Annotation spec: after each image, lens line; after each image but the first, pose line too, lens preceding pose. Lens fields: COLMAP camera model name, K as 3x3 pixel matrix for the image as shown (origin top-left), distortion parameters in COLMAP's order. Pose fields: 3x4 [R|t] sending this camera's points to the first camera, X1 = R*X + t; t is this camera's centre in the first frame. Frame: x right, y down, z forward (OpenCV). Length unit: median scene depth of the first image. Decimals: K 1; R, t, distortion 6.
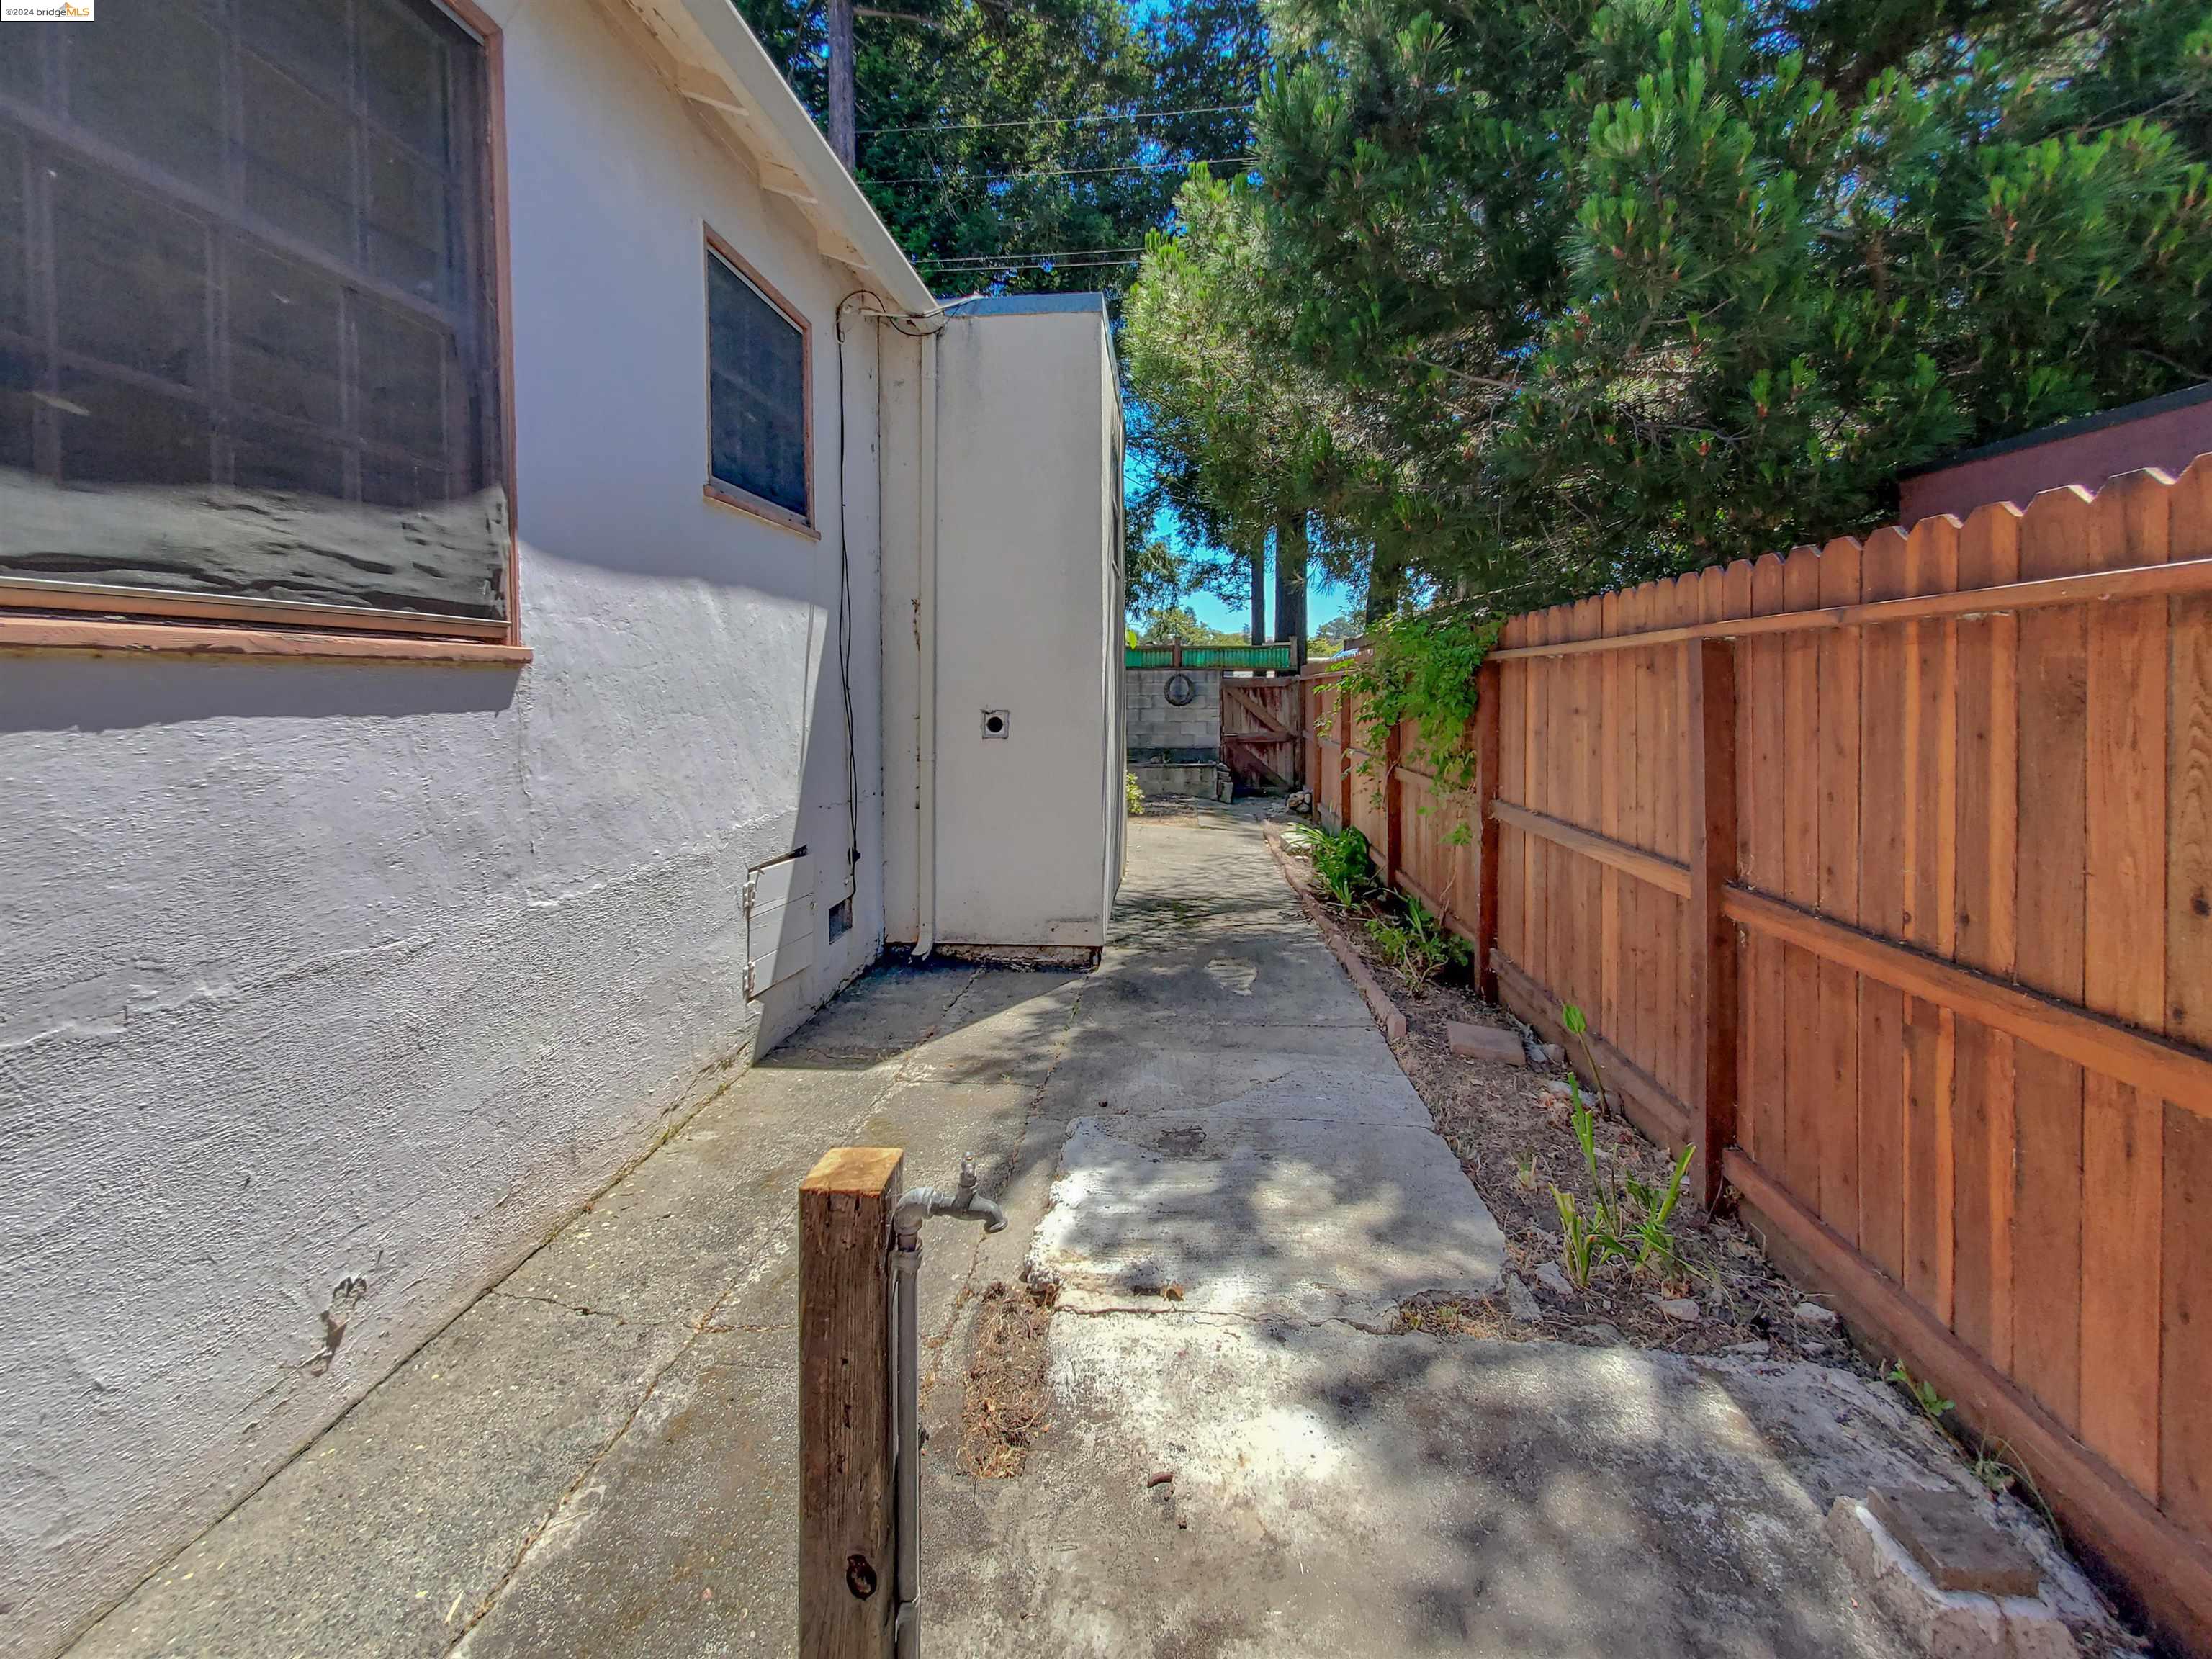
lens RADIAL K [[912.2, 0, 1112.3], [0, 912.2, 816.0], [0, 0, 1]] dist [-0.012319, 0.000046]
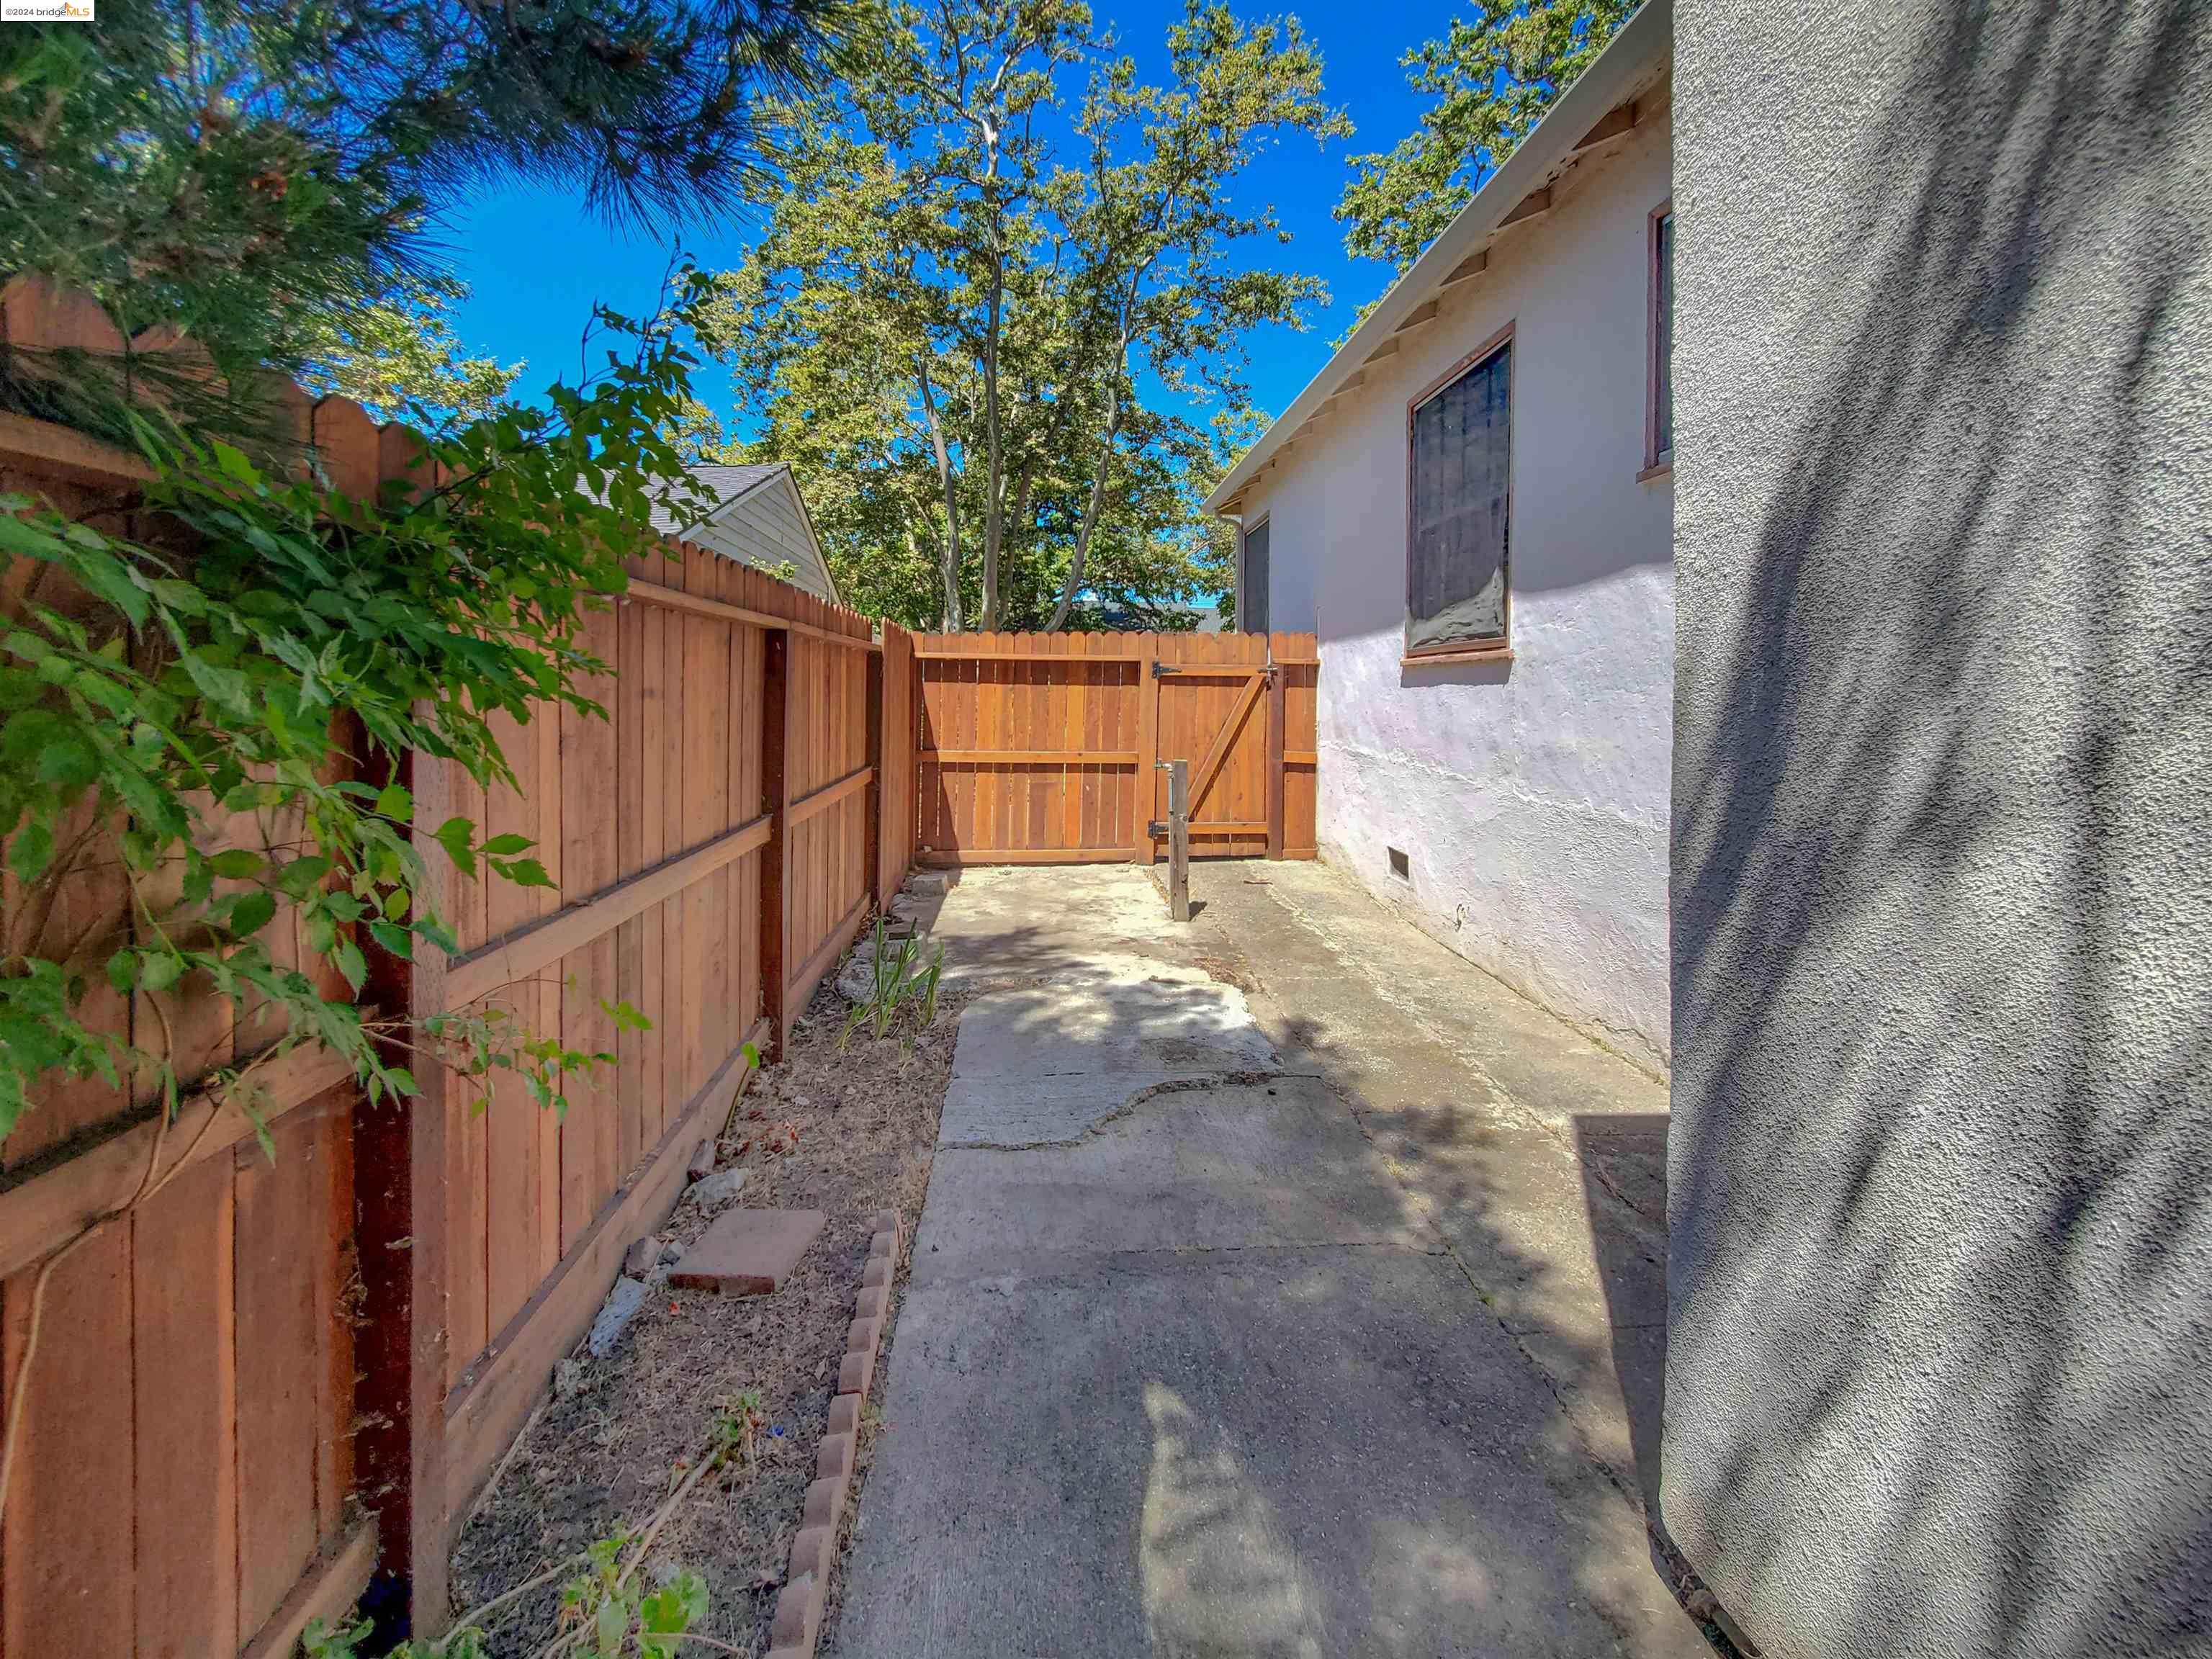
lens RADIAL K [[912.2, 0, 1112.3], [0, 912.2, 816.0], [0, 0, 1]] dist [-0.012319, 0.000046]
pose [[-0.984272, 0.036673, -0.172808, 0.391532], [-0.011609, 0.962673, 0.270417, -0.291629], [0.176275, 0.268170, -0.947107, 2.241300]]
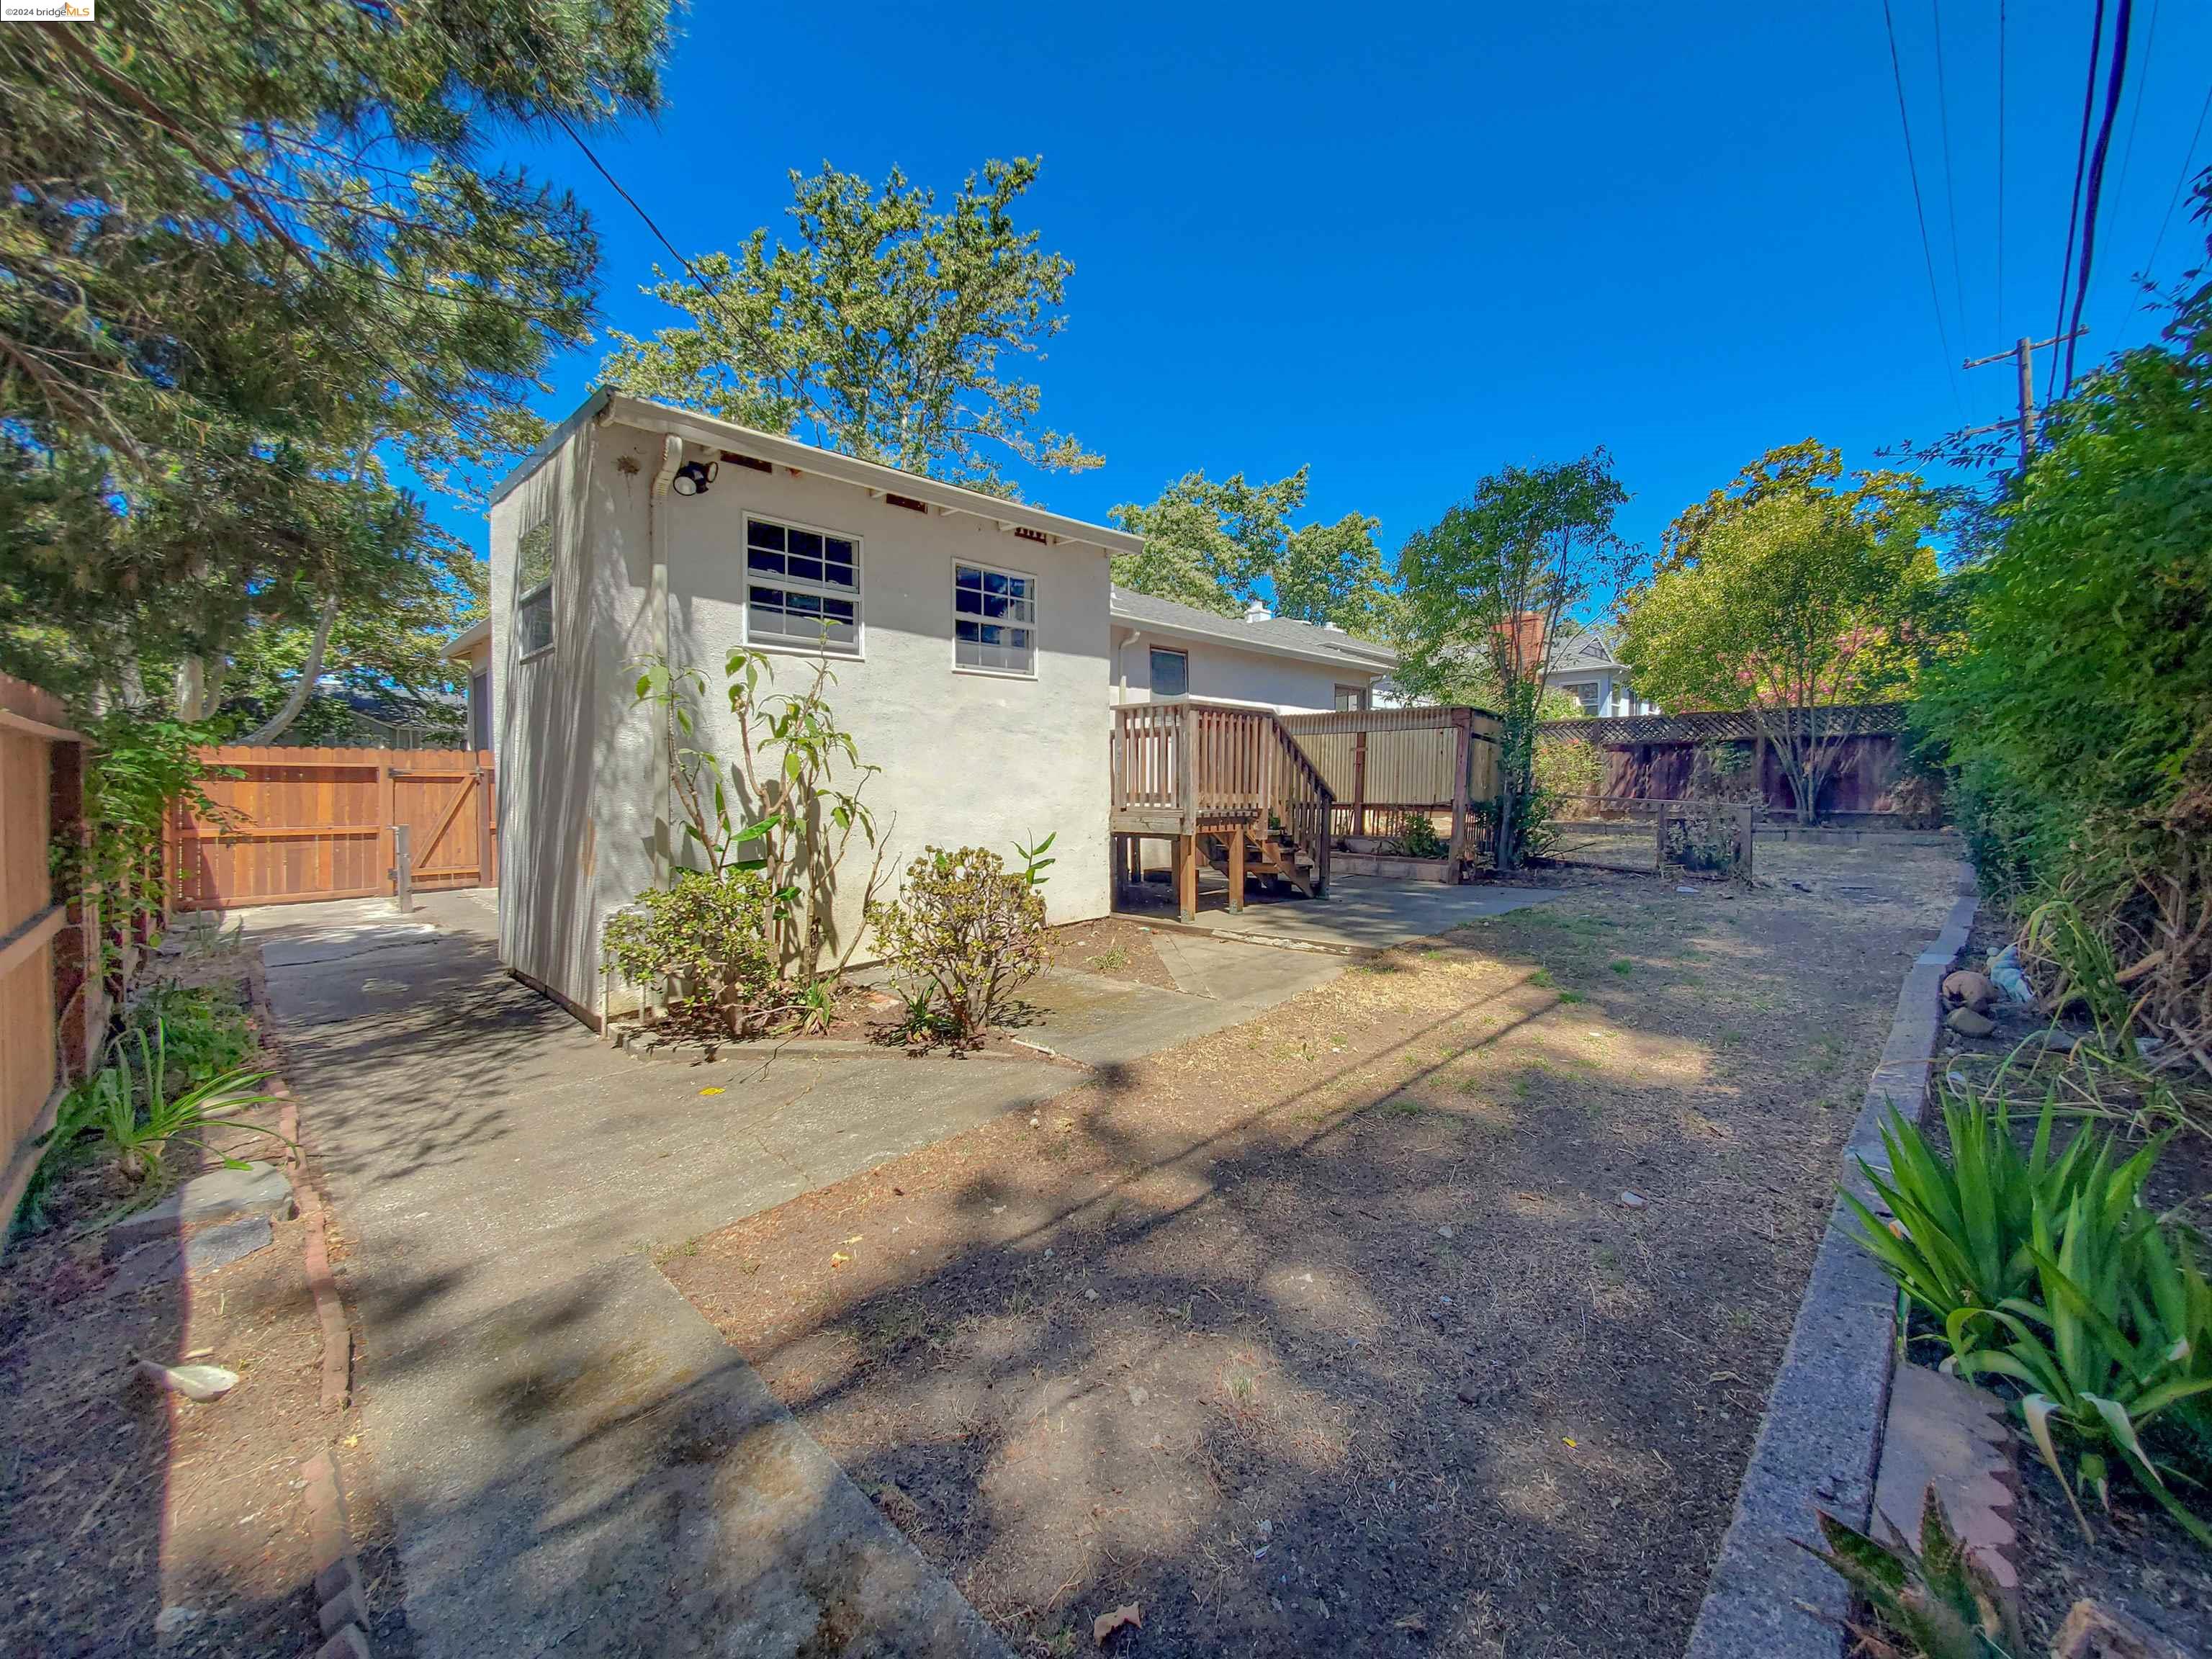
lens RADIAL K [[912.2, 0, 1112.3], [0, 912.2, 816.0], [0, 0, 1]] dist [-0.012319, 0.000046]
pose [[-0.648827, 0.041976, -0.759778, 0.741667], [-0.093223, 0.986571, 0.134116, -0.597608], [0.755204, 0.157847, -0.636200, 4.400651]]
